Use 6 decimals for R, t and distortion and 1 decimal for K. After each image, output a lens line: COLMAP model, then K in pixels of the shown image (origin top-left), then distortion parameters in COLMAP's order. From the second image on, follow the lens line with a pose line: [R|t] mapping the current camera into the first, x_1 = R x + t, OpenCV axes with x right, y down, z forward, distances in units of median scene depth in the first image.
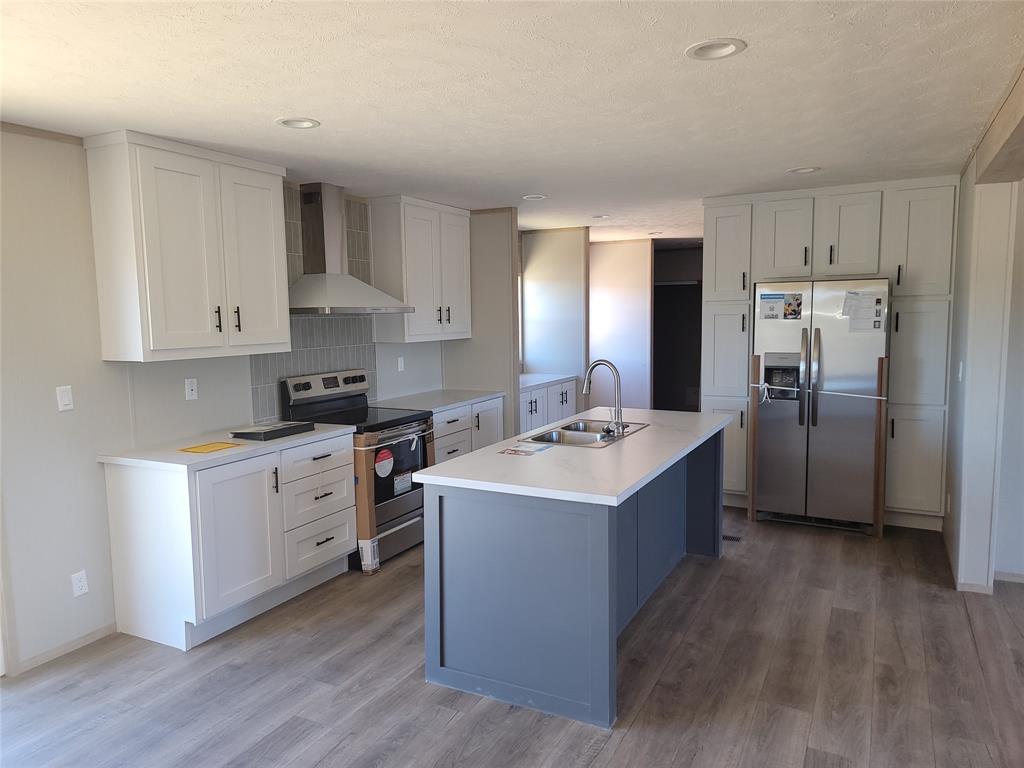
lens RADIAL K [[712.4, 0, 521.5], [0, 712.4, 387.1], [0, 0, 1]] dist [0.087727, -0.080521]
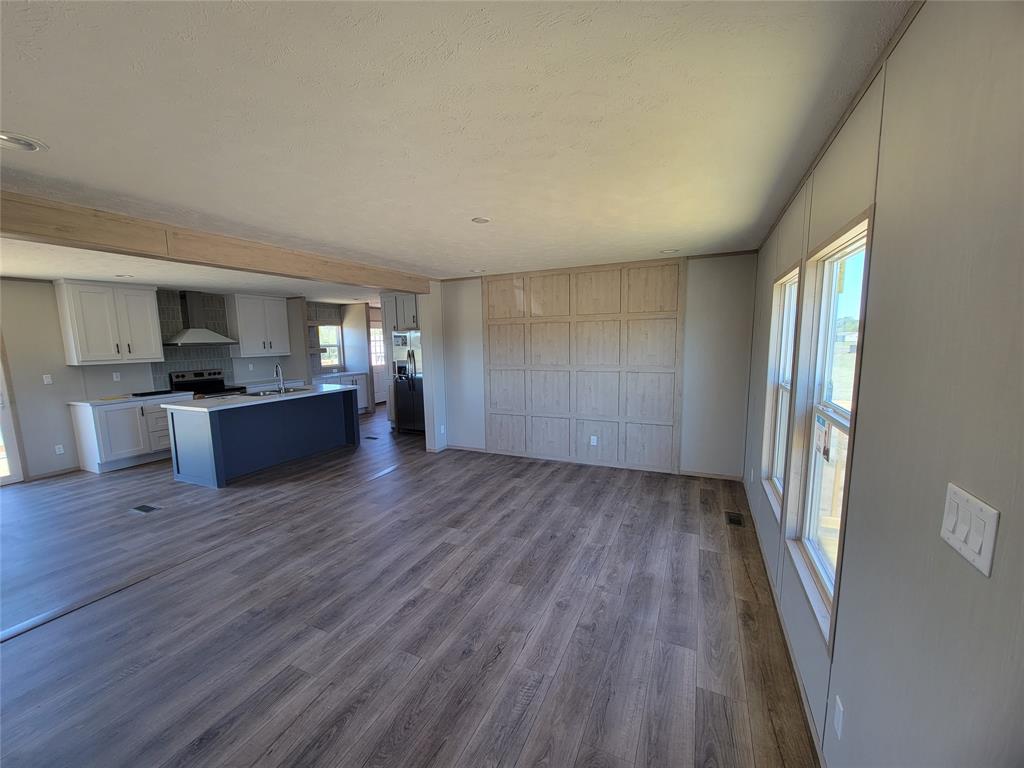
lens RADIAL K [[420.5, 0, 506.4], [0, 420.5, 392.7], [0, 0, 1]] dist [0.000463, 0.000234]
pose [[0.999572, -0.011679, 0.026841, 0.734116], [0.011134, 0.999731, 0.020369, 0.037527], [-0.027071, -0.020062, 0.999432, -0.426018]]
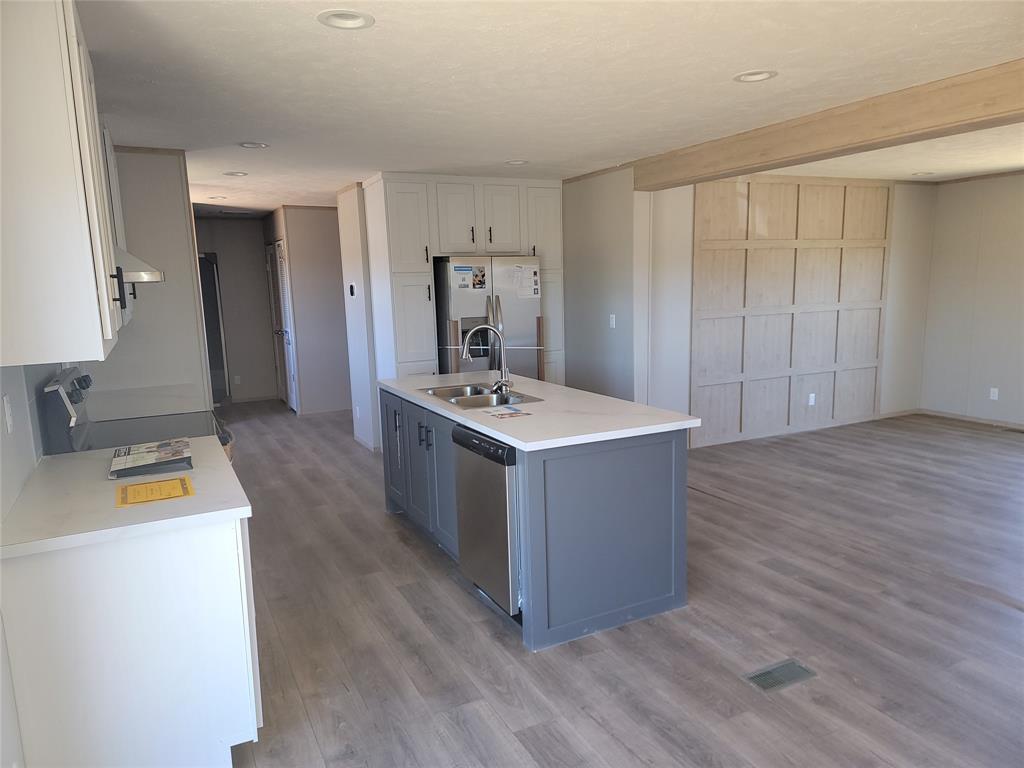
lens RADIAL K [[706.8, 0, 528.6], [0, 706.8, 387.5], [0, 0, 1]] dist [0.101533, -0.083278]
pose [[0.578921, -0.125039, 0.805739, -0.584787], [0.104869, 0.991383, 0.078501, -0.016827], [-0.808612, 0.039051, 0.587045, 0.282479]]
